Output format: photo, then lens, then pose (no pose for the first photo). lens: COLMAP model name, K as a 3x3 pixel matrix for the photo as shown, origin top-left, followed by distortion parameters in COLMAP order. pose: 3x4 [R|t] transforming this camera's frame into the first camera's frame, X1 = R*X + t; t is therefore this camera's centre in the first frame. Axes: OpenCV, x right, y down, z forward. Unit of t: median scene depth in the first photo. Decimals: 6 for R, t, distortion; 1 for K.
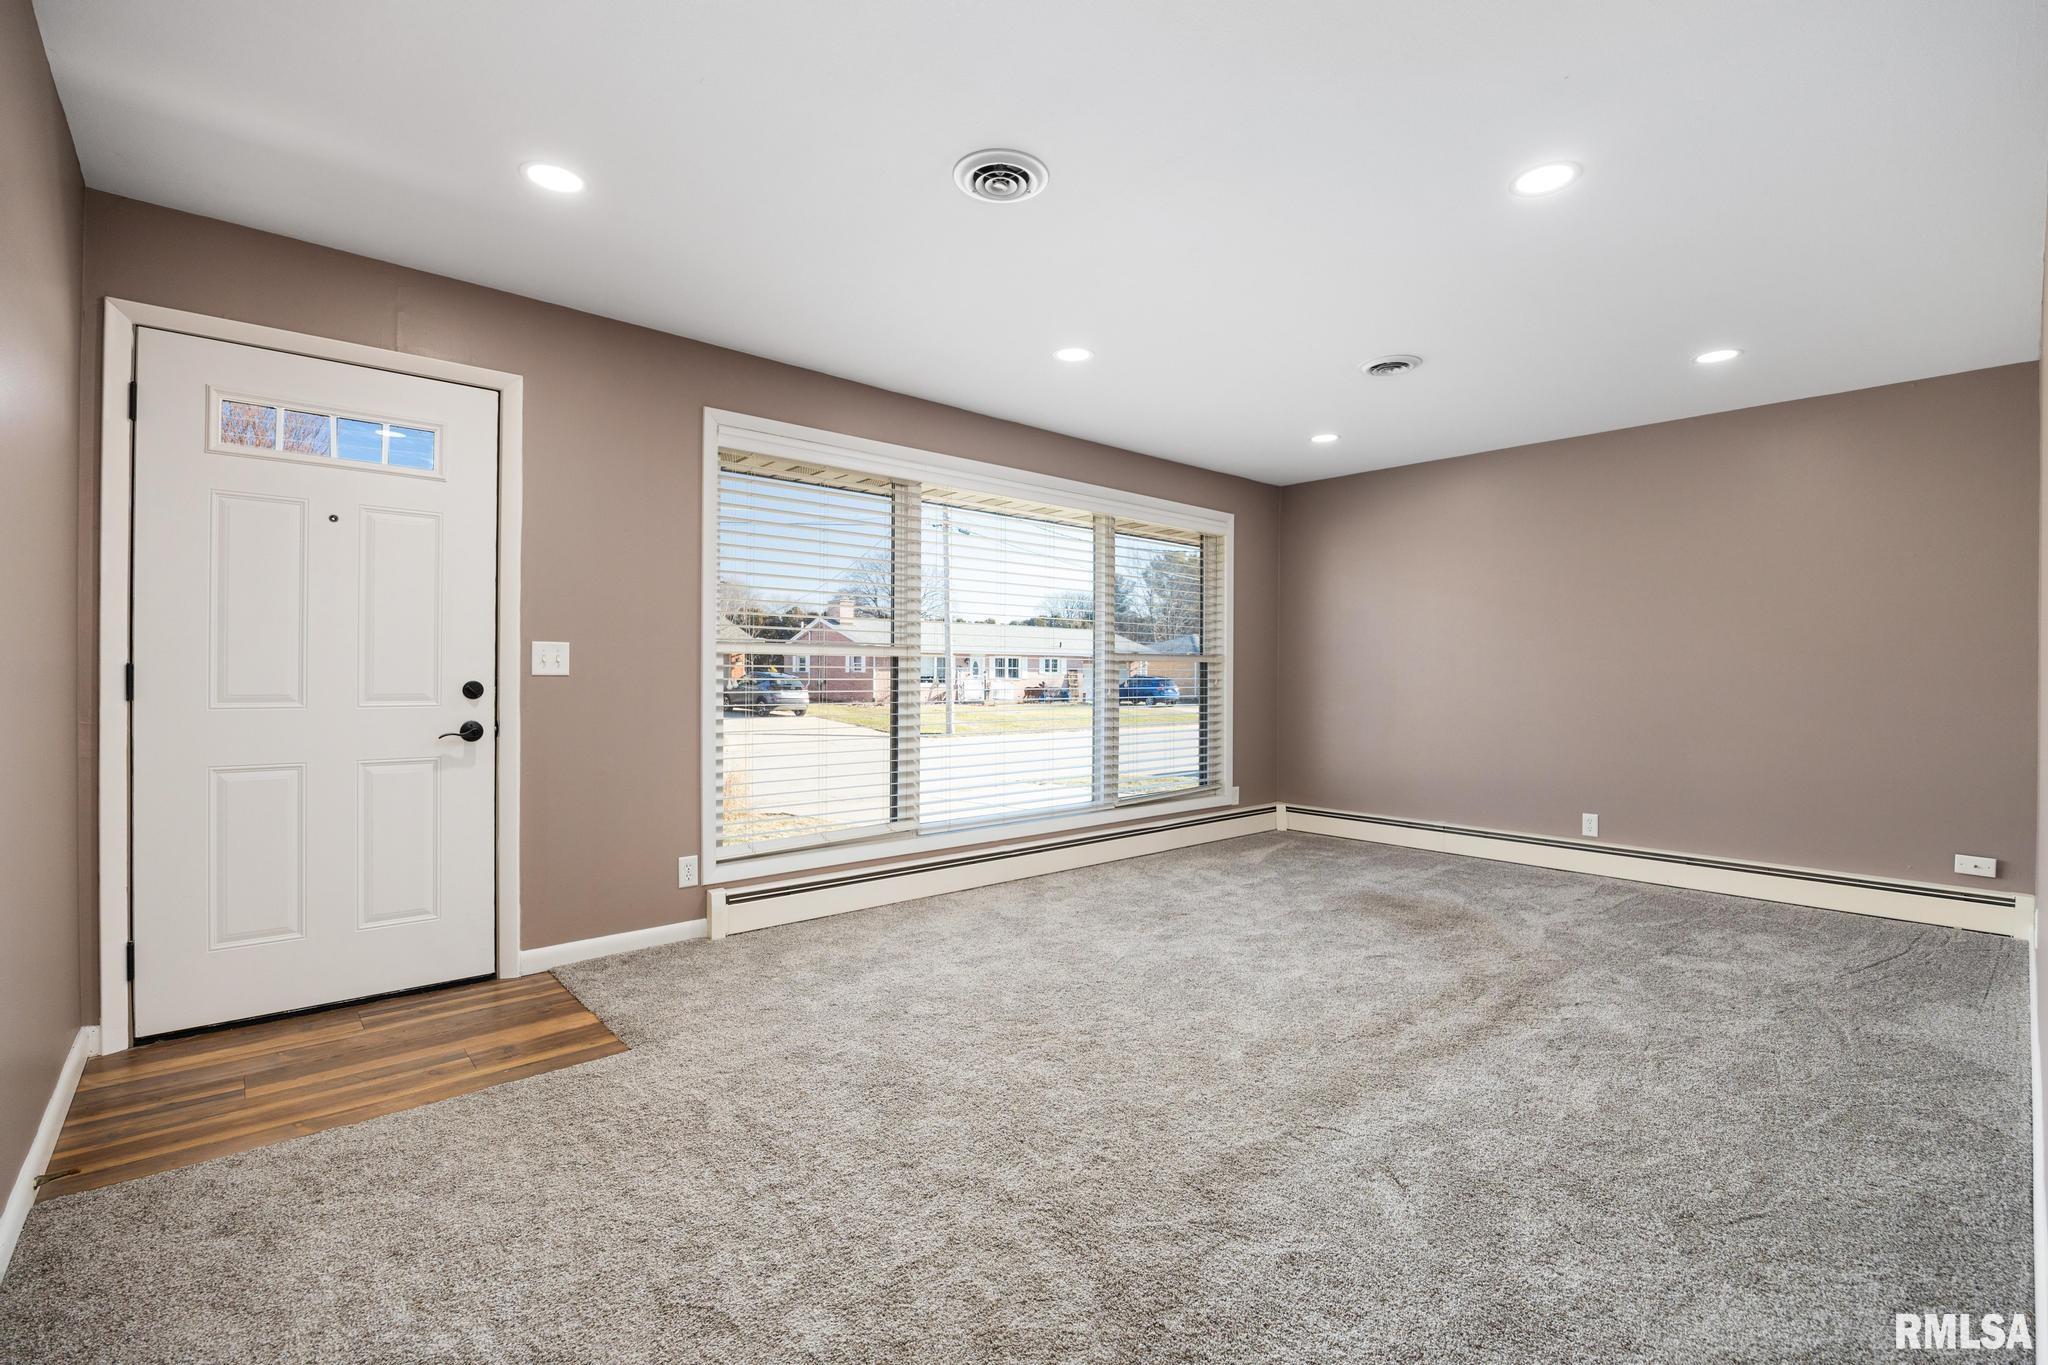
lens RADIAL K [[913.1, 0, 1024.0], [0, 913.1, 682.5], [0, 0, 1]] dist [-0.001329, -0.000197]
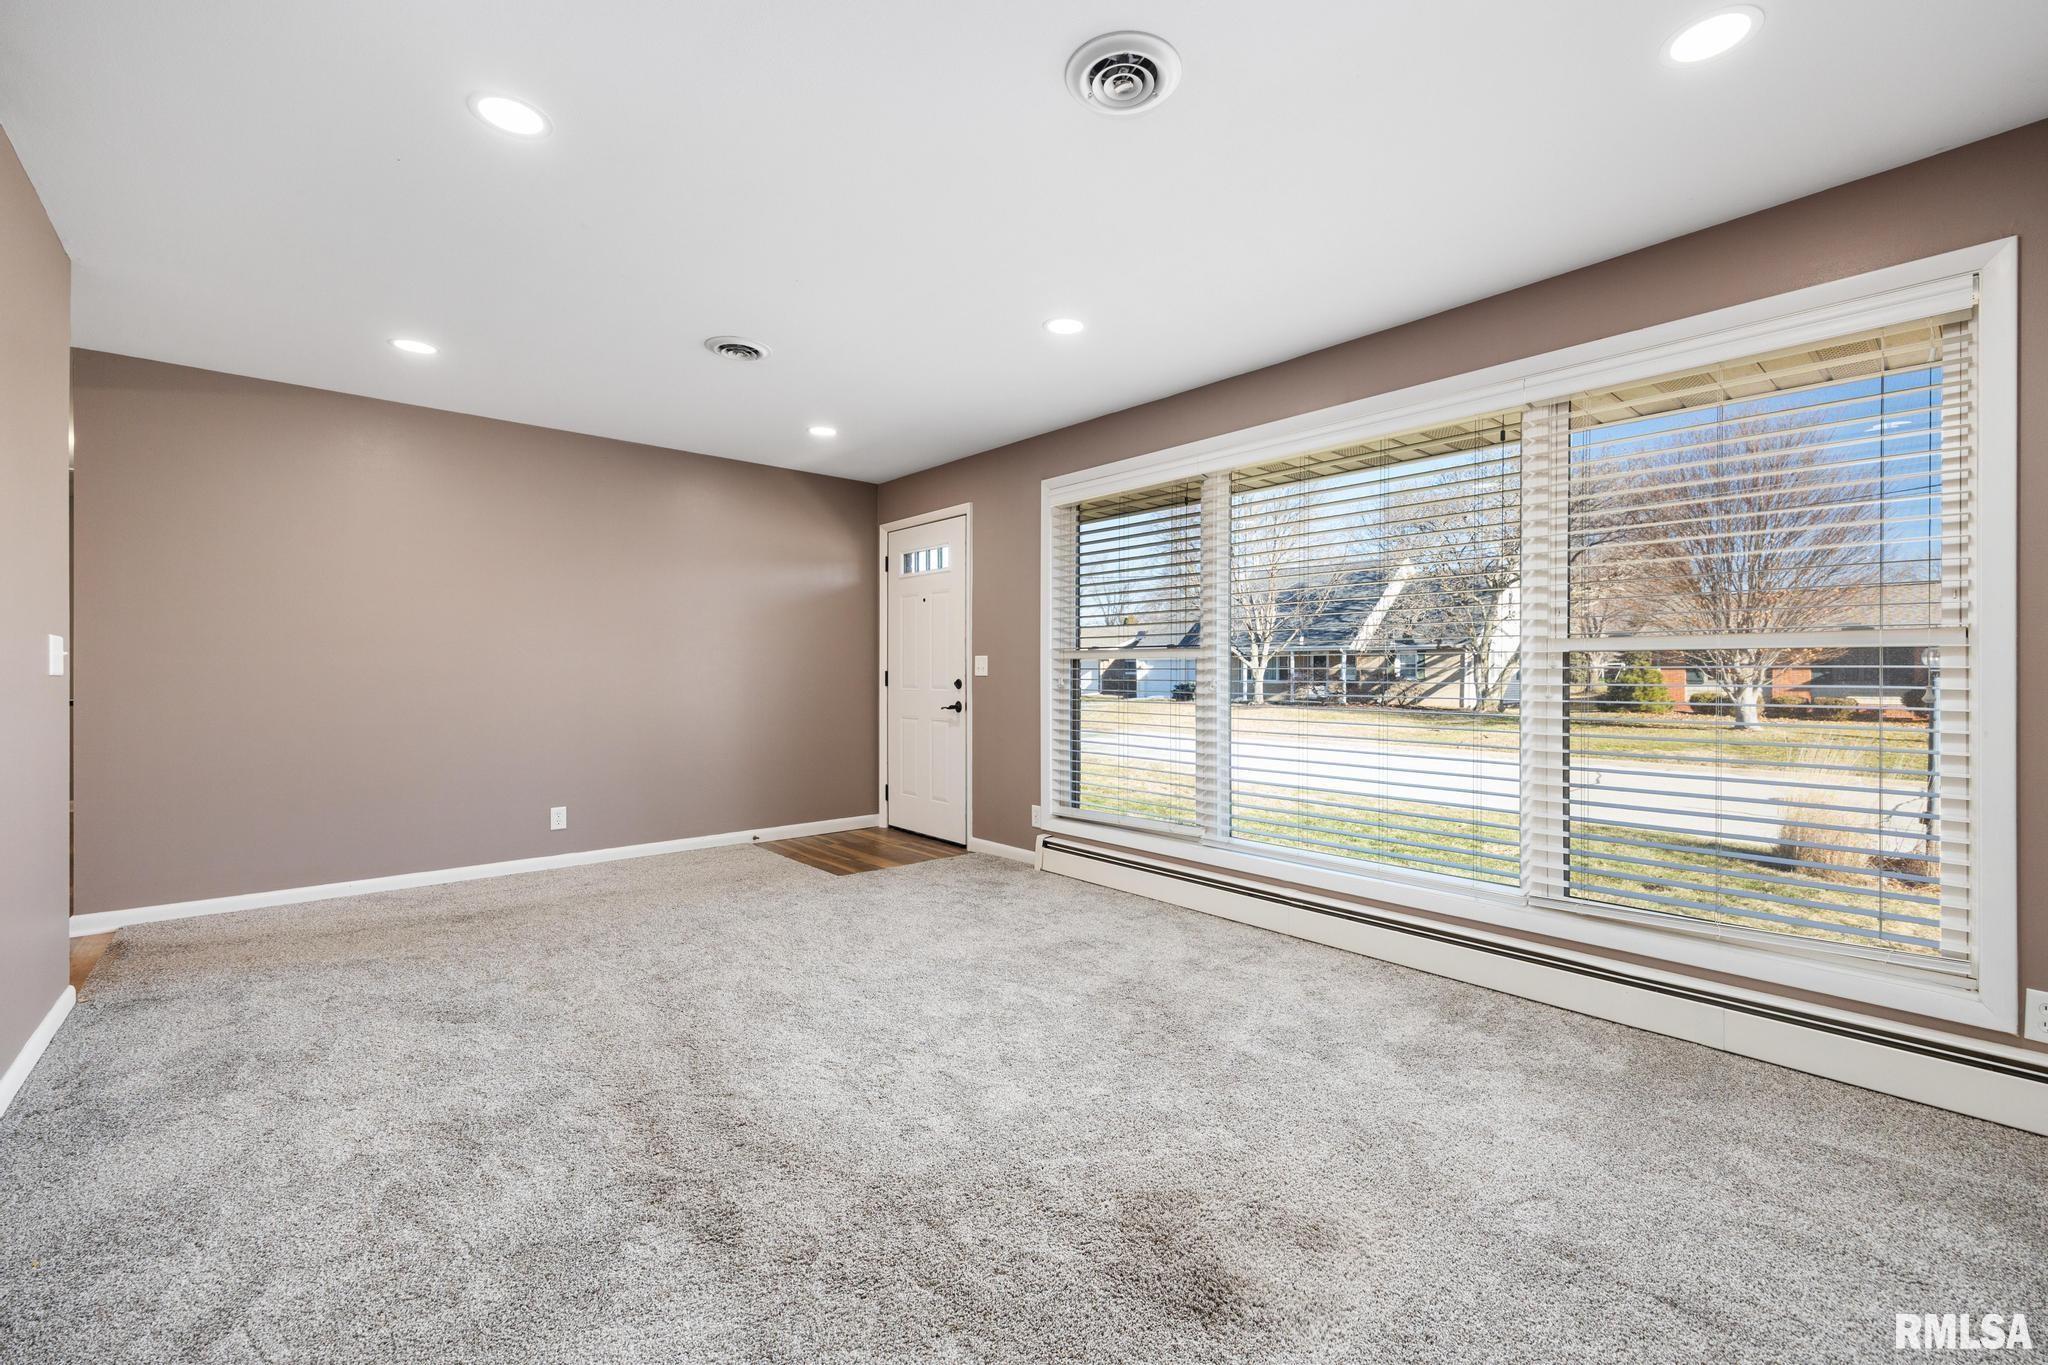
lens RADIAL K [[855.4, 0, 1024.0], [0, 855.4, 682.5], [0, 0, 1]] dist [0.031566, 0.000056]
pose [[-0.006330, 0.004088, -0.999972, 1.071033], [-0.011751, 0.999922, 0.004162, -0.003298], [0.999911, 0.011777, -0.006282, 1.120146]]
